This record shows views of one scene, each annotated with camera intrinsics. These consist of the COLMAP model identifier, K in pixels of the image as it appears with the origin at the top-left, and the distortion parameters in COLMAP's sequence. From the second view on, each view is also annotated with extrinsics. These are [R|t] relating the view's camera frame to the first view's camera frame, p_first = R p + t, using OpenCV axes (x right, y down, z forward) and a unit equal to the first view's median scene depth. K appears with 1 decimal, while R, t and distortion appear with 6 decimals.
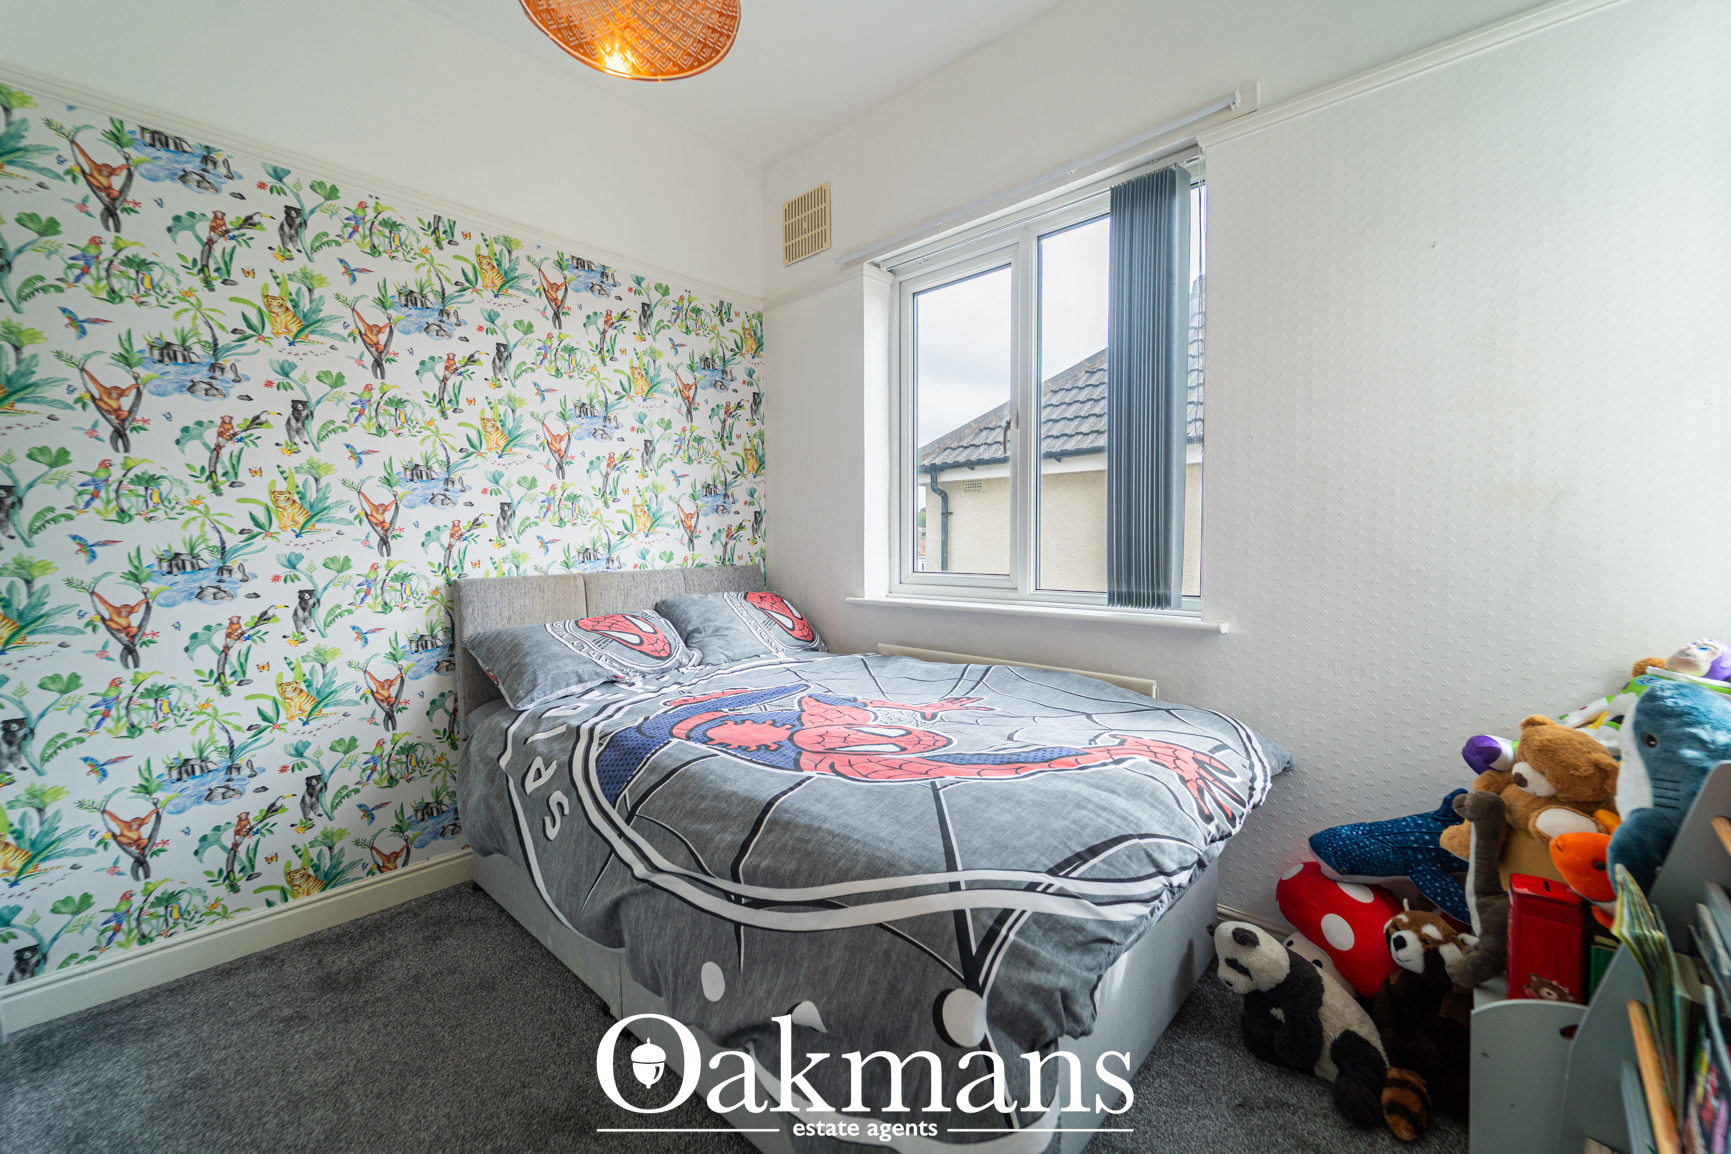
lens RADIAL K [[702.2, 0, 866.5], [0, 702.2, 565.7], [0, 0, 1]] dist [0.004706, -0.003213]
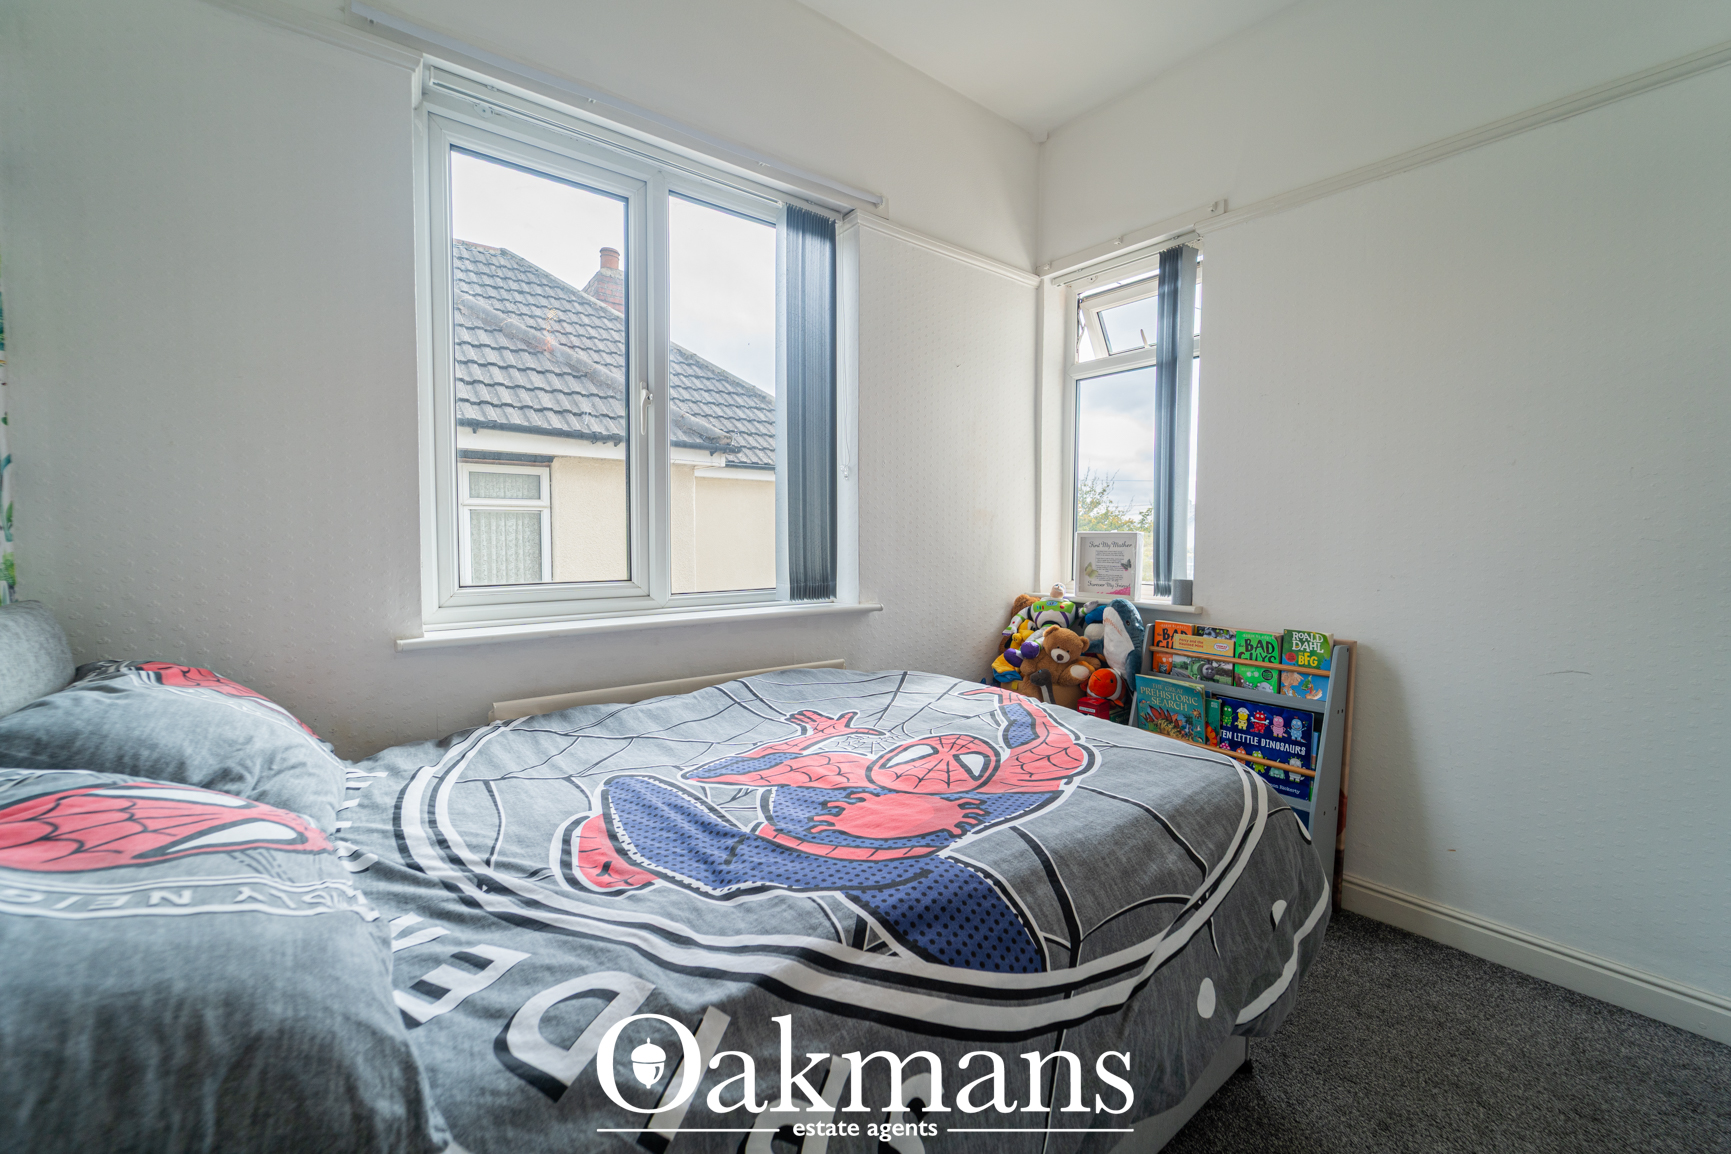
lens RADIAL K [[702.2, 0, 866.5], [0, 702.2, 565.7], [0, 0, 1]] dist [0.004706, -0.003213]
pose [[0.142583, -0.041638, 0.988907, -0.929487], [0.026141, 0.998925, 0.038291, -0.045099], [-0.989438, 0.020392, 0.143518, 0.991362]]
